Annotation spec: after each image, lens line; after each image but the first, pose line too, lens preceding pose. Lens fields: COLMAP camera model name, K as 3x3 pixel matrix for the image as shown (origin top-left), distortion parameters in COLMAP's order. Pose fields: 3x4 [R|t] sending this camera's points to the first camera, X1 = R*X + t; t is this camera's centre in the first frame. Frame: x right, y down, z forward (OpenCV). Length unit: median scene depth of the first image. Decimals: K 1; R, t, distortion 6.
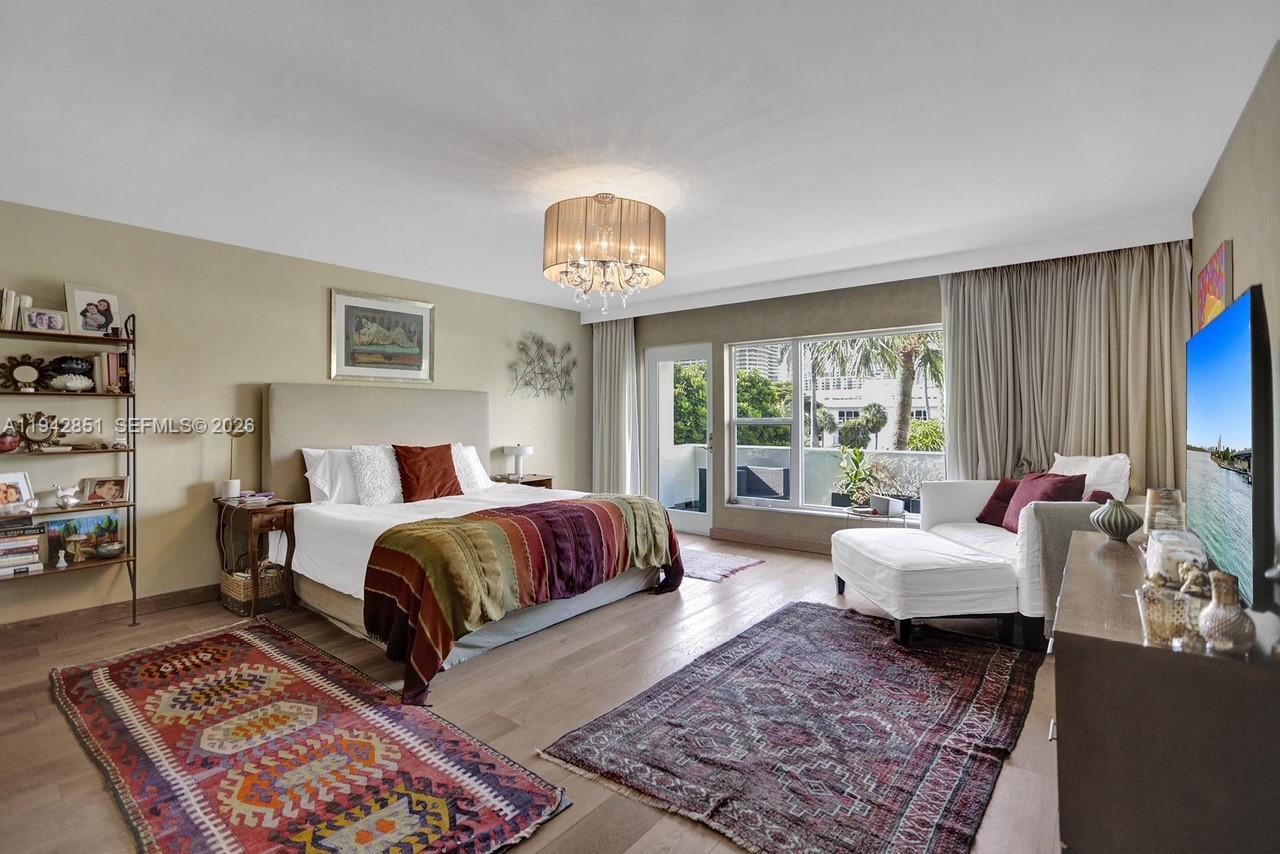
lens RADIAL K [[605.5, 0, 622.6], [0, 605.5, 422.8], [0, 0, 1]] dist [-0.001241, 0.000341]
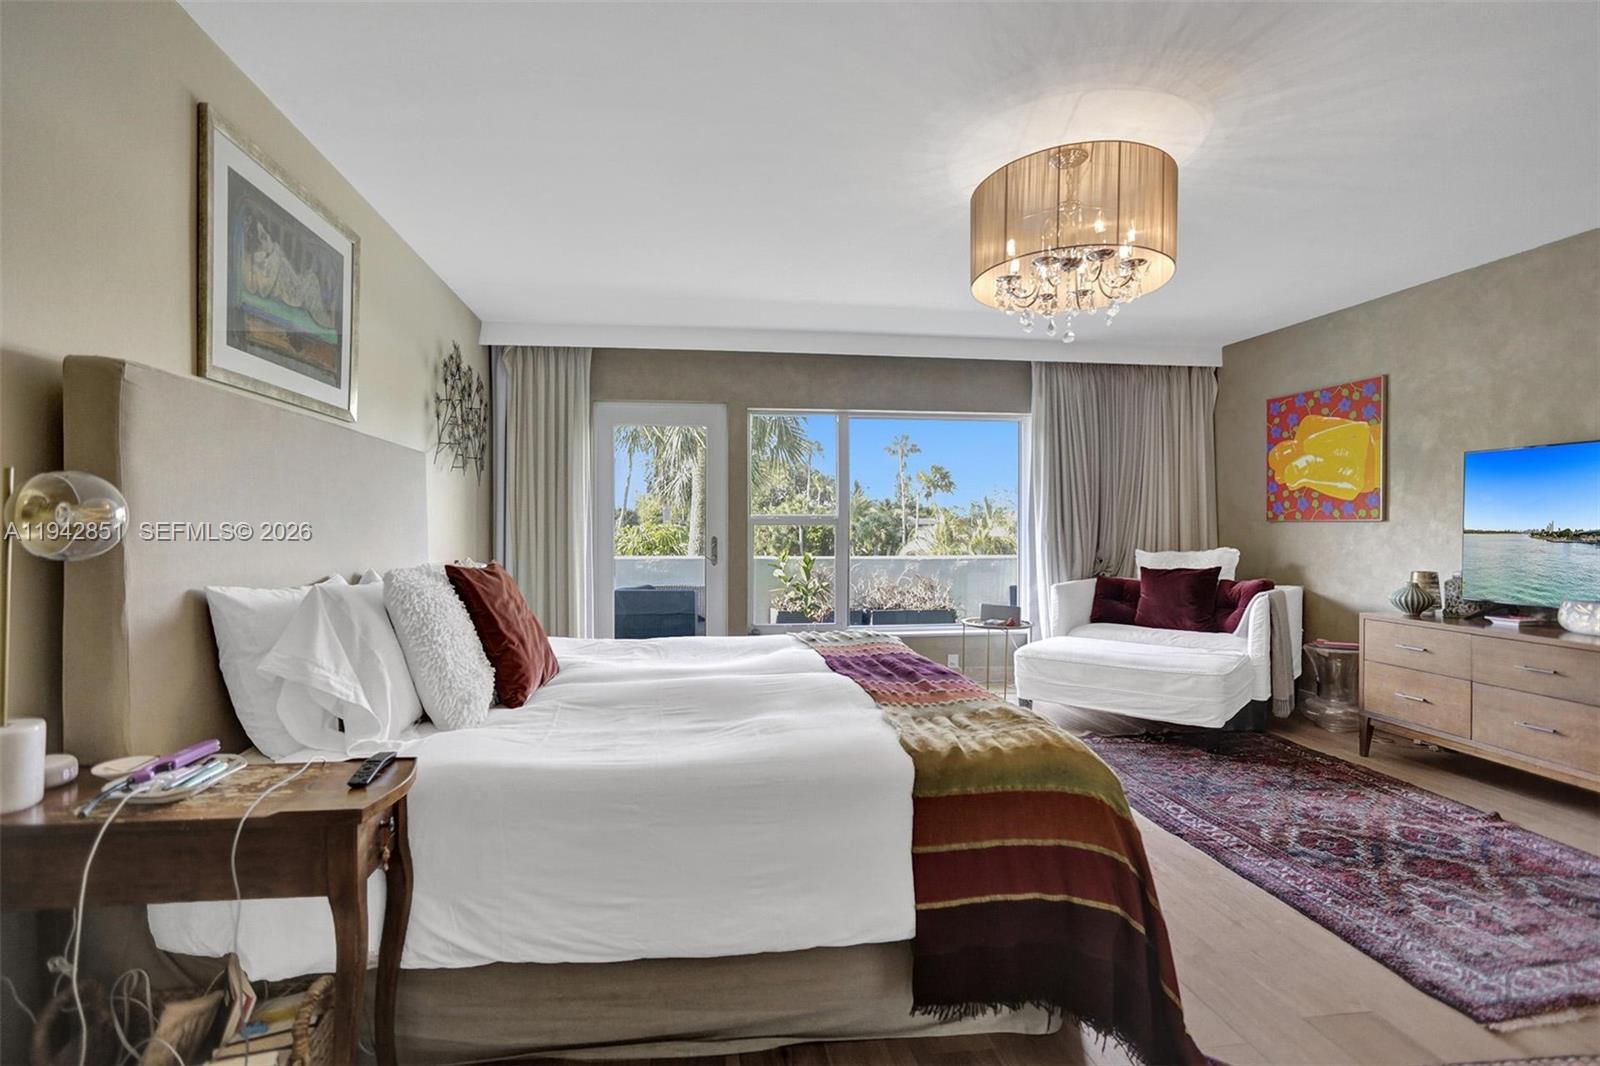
lens RADIAL K [[756.8, 0, 778.3], [0, 756.8, 527.7], [0, 0, 1]] dist [-0.001241, 0.000341]
pose [[0.672342, -0.000219, 0.740241, -0.755349], [0.002475, 0.999995, -0.001952, 0.016944], [-0.740237, 0.003145, 0.672339, 0.634784]]
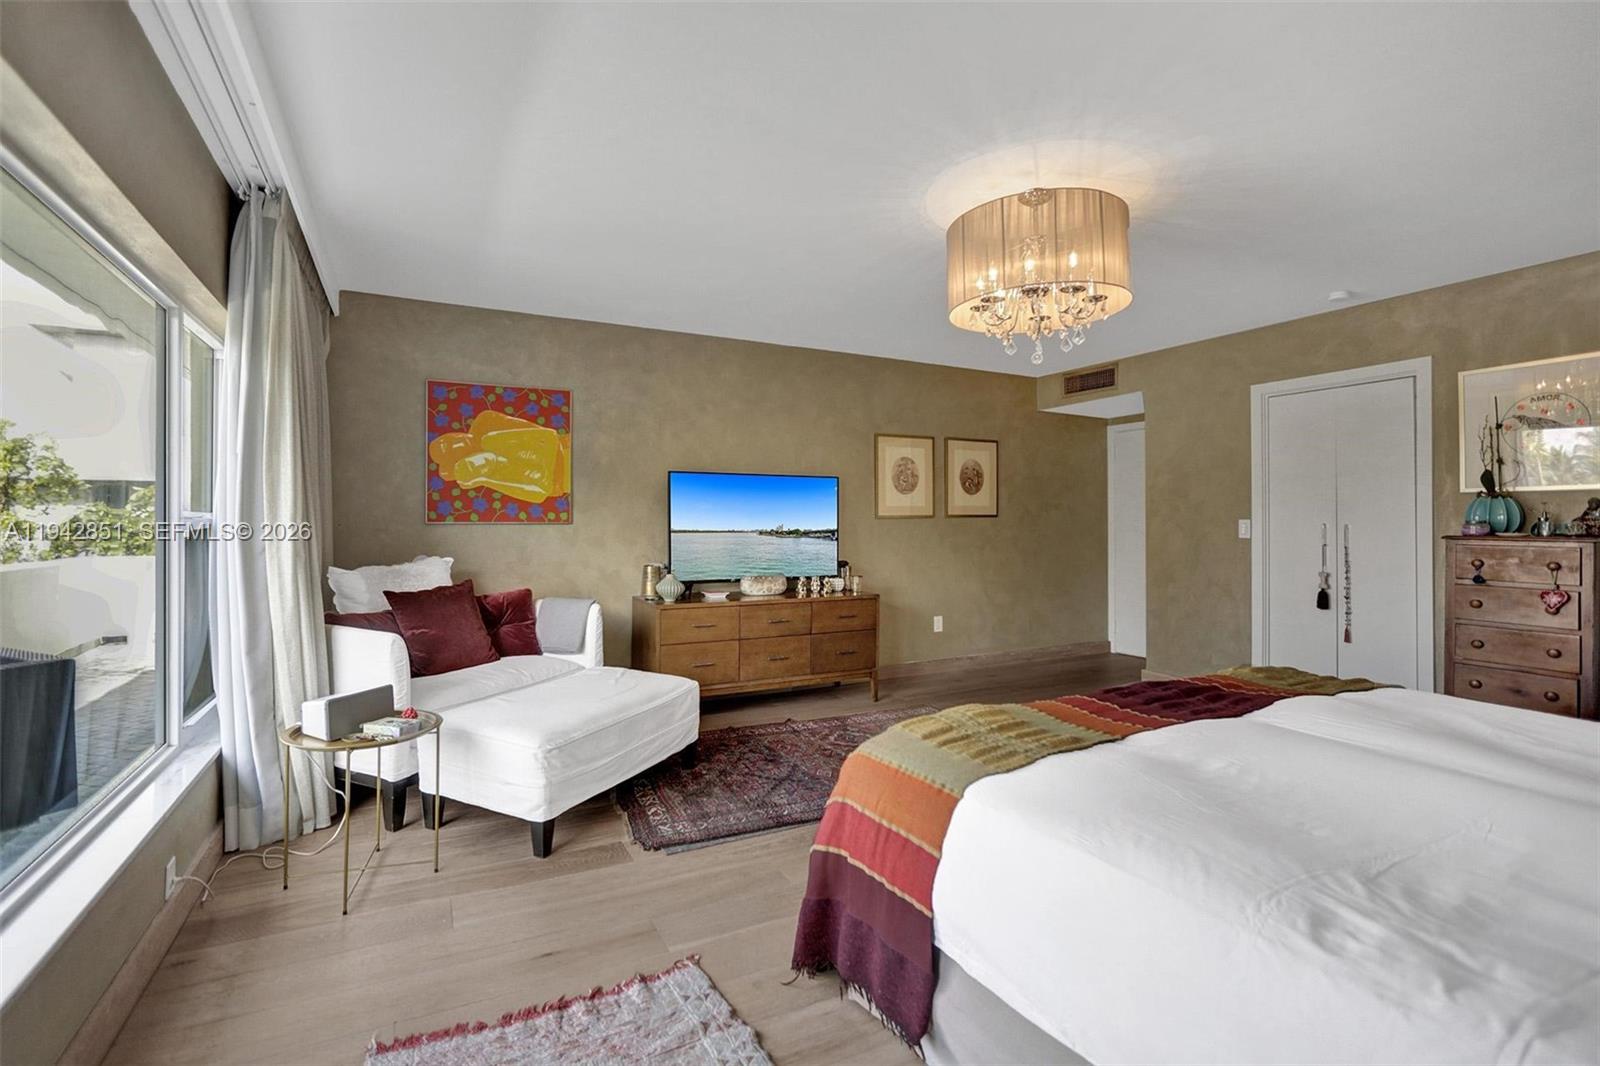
lens RADIAL K [[732.6, 0, 794.8], [0, 732.6, 511.1], [0, 0, 1]] dist [-0.000229, 0.000062]
pose [[-0.918595, 0.007366, 0.395132, -0.099194], [0.004963, 0.999962, -0.007103, -0.003533], [-0.395169, -0.004564, -0.918597, 1.716336]]
